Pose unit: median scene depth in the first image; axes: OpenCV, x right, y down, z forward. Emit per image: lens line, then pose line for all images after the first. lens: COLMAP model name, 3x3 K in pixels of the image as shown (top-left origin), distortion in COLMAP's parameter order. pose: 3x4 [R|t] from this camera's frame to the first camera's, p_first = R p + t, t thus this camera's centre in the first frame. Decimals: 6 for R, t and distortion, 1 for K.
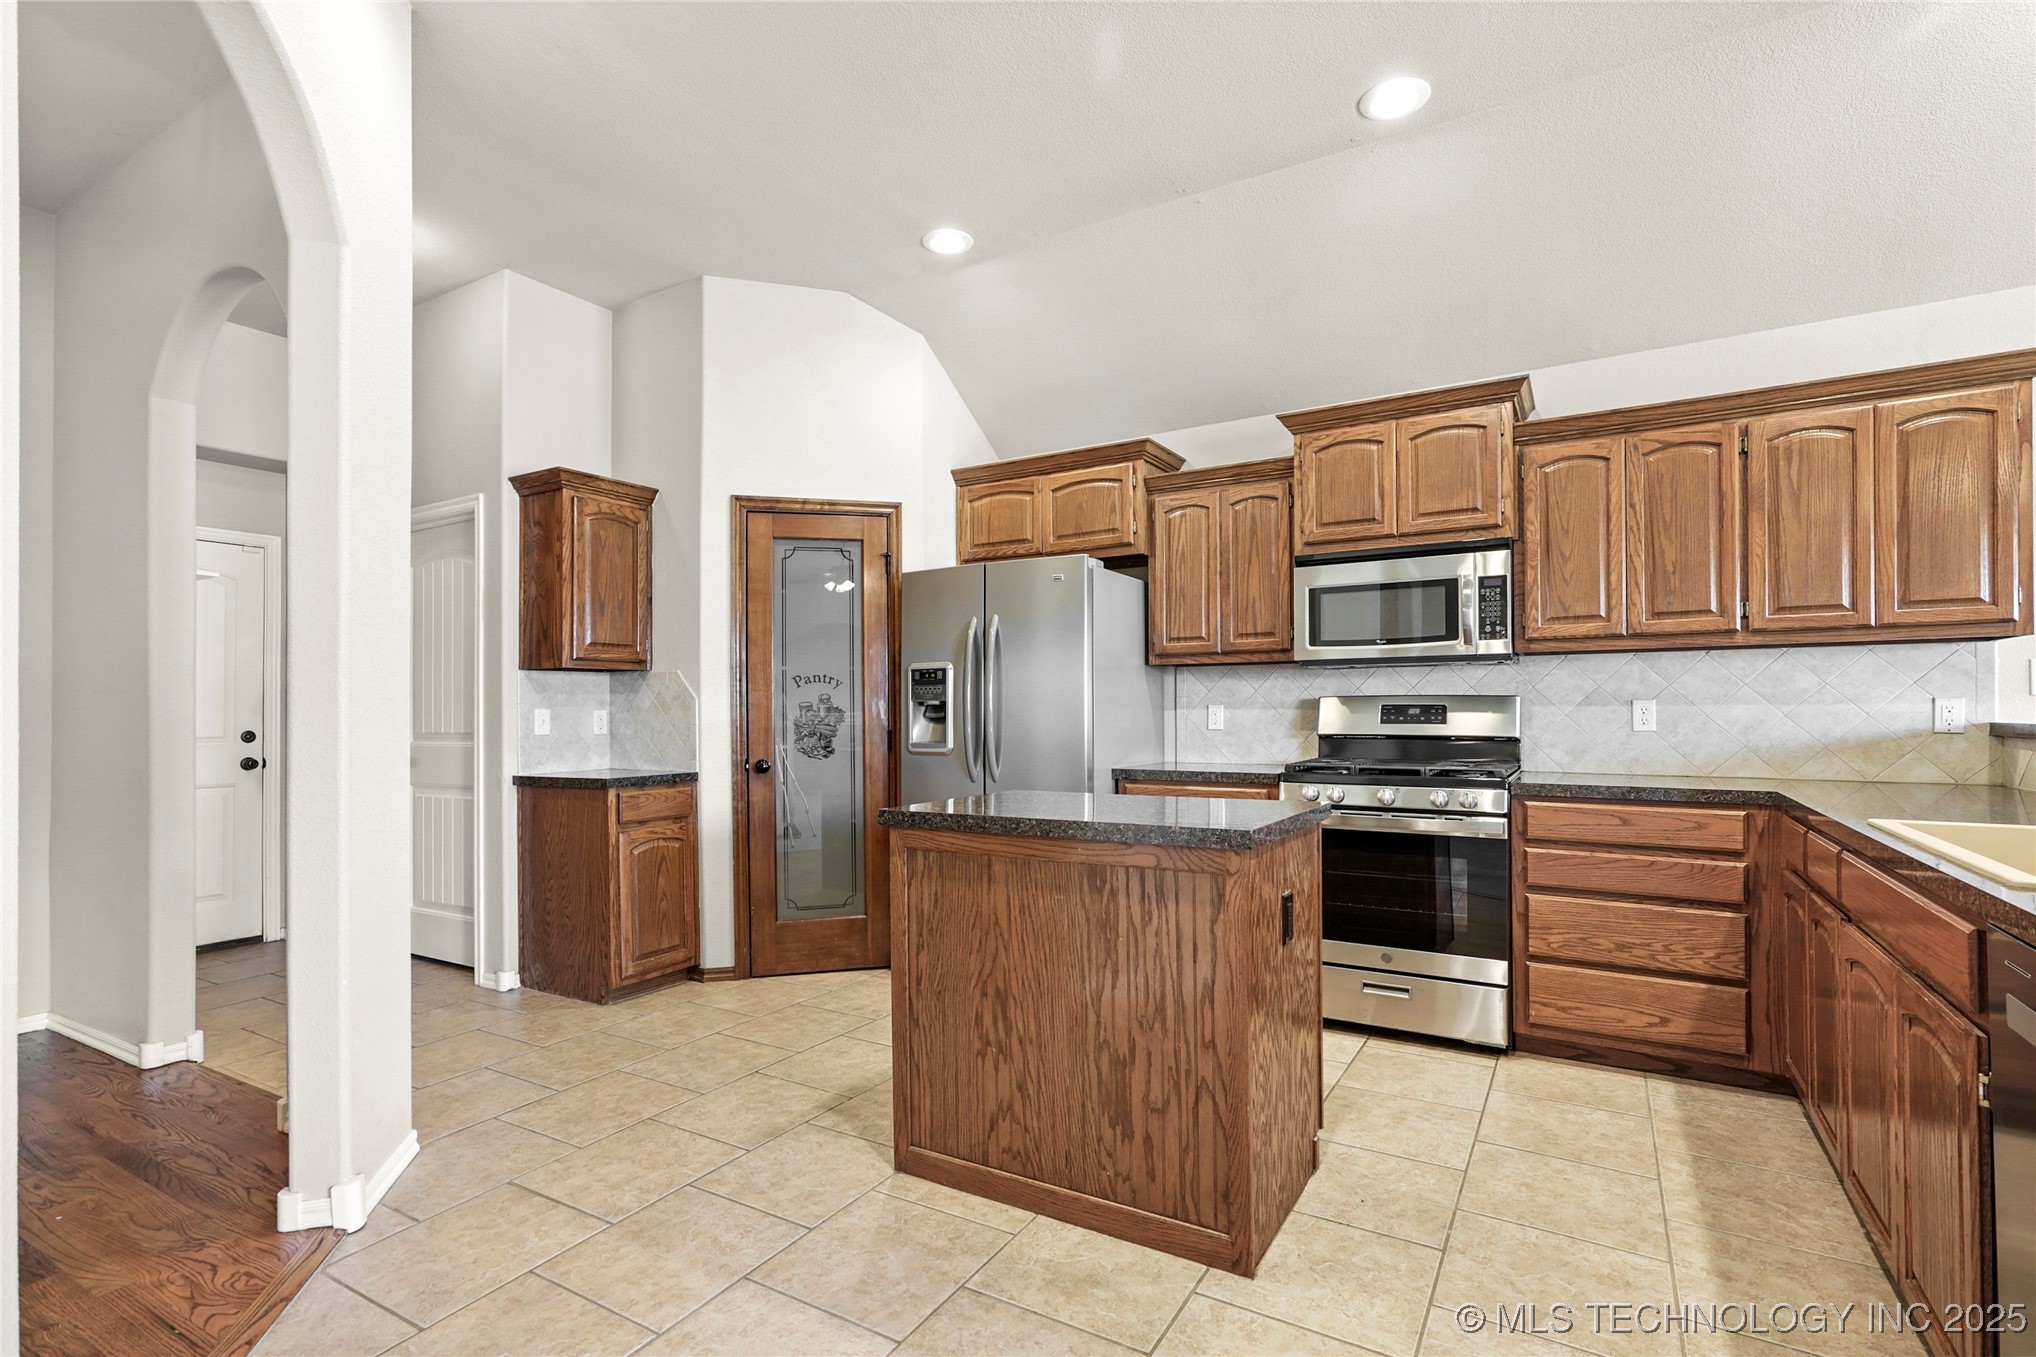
lens RADIAL K [[963.2, 0, 1017.2], [0, 963.2, 700.9], [0, 0, 1]] dist [-0.012913, 0.023927]
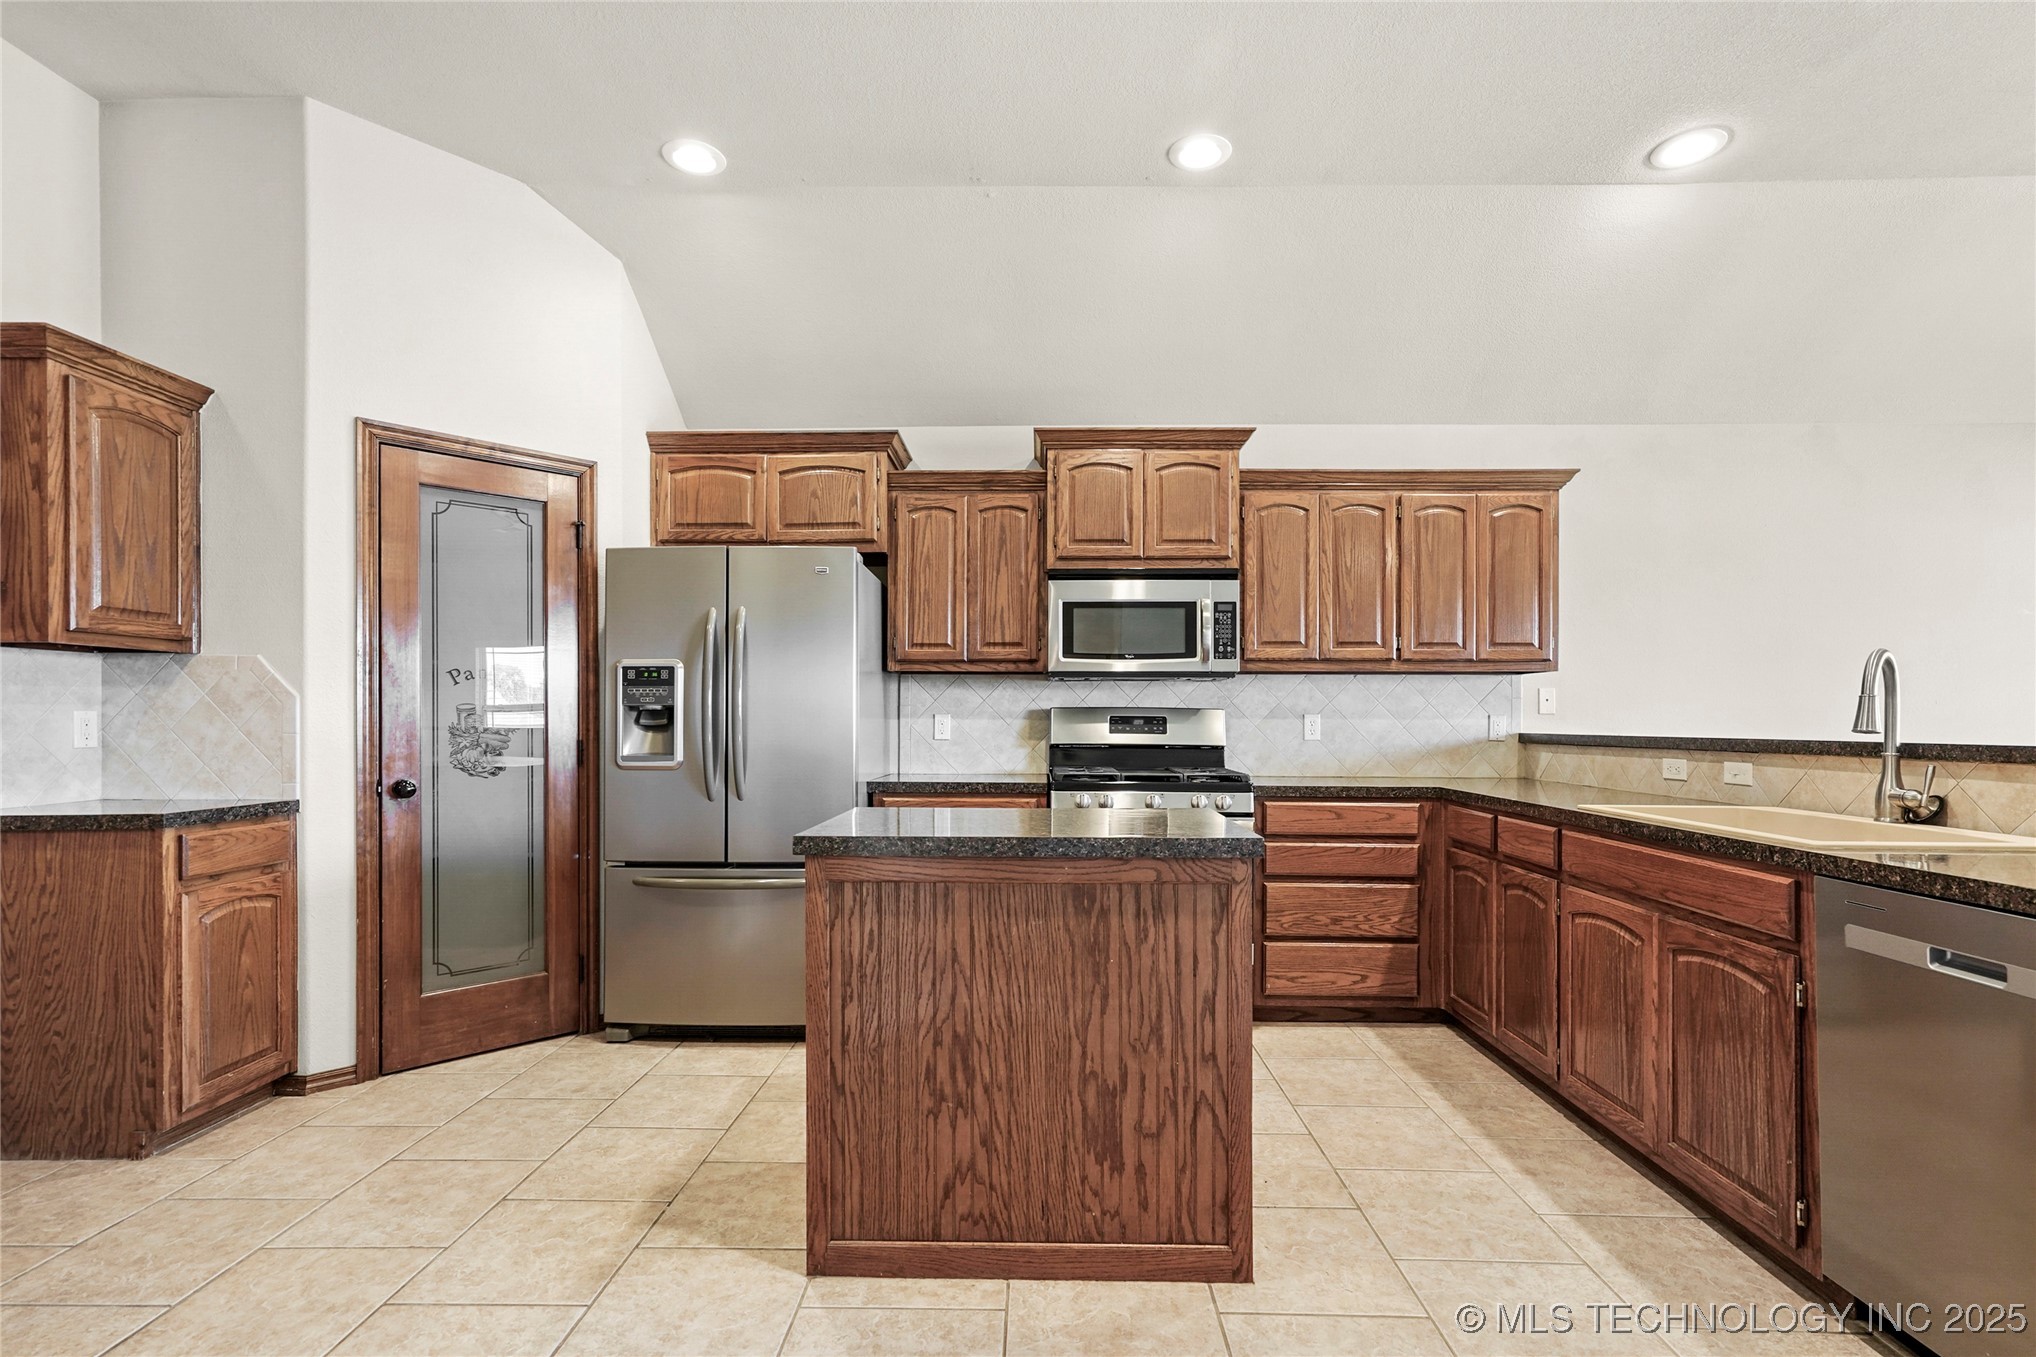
lens RADIAL K [[960.7, 0, 1019.1], [0, 960.7, 720.4], [0, 0, 1]] dist [0.000895, 0.010452]
pose [[0.868667, 0.009036, 0.495315, -0.243489], [-0.013329, 0.999898, 0.005135, 0.005119], [-0.495218, -0.011063, 0.868698, 0.129621]]
